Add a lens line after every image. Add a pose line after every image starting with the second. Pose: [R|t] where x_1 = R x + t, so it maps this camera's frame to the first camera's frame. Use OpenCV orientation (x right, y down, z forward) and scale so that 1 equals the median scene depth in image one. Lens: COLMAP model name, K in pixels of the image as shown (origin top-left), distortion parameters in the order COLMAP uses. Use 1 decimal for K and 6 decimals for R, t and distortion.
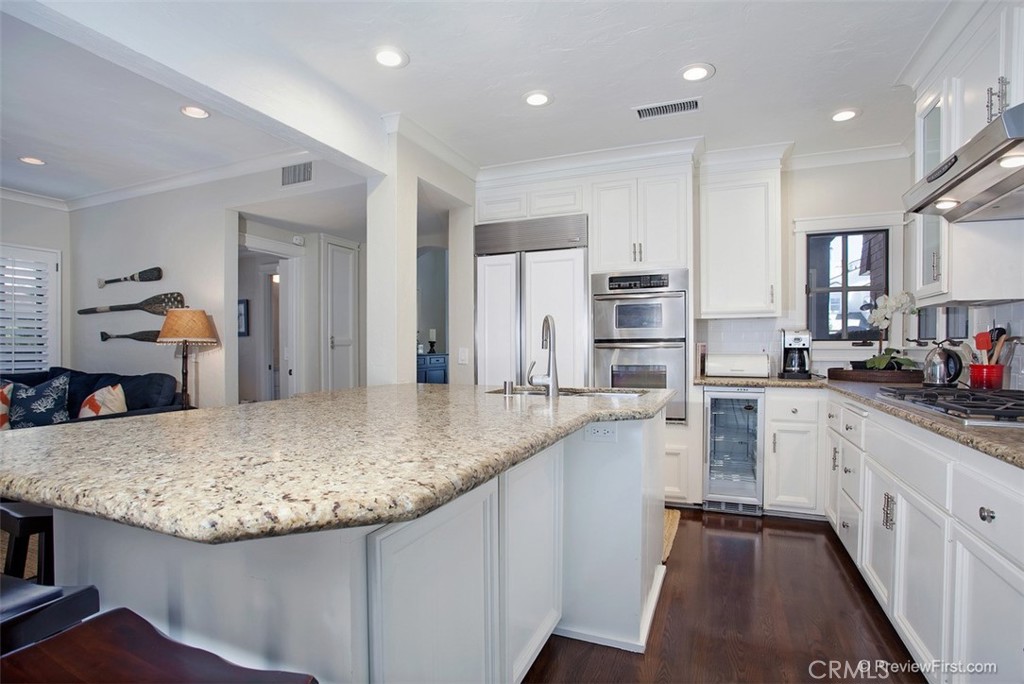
lens RADIAL K [[518.7, 0, 511.1], [0, 518.7, 348.9], [0, 0, 1]] dist [-0.081823, 0.035030]
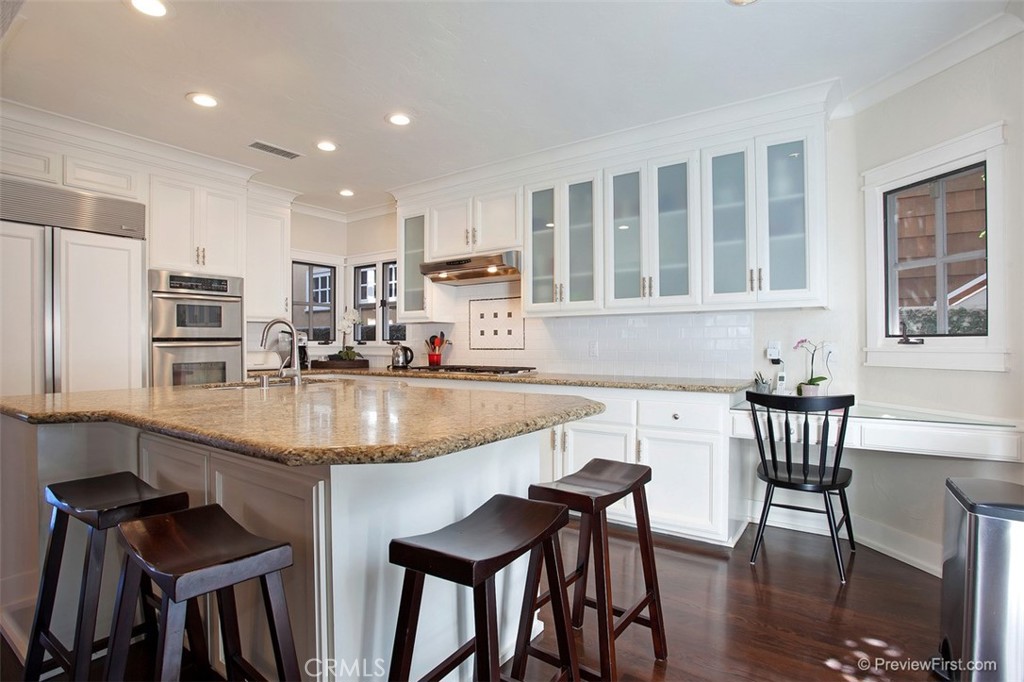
lens RADIAL K [[518.7, 0, 511.1], [0, 518.7, 347.9], [0, 0, 1]] dist [-0.081823, 0.035030]
pose [[0.213767, -0.003925, 0.976877, -0.631756], [0.000388, 0.999992, 0.003933, -0.002241], [-0.976885, -0.000462, 0.213767, 0.153248]]
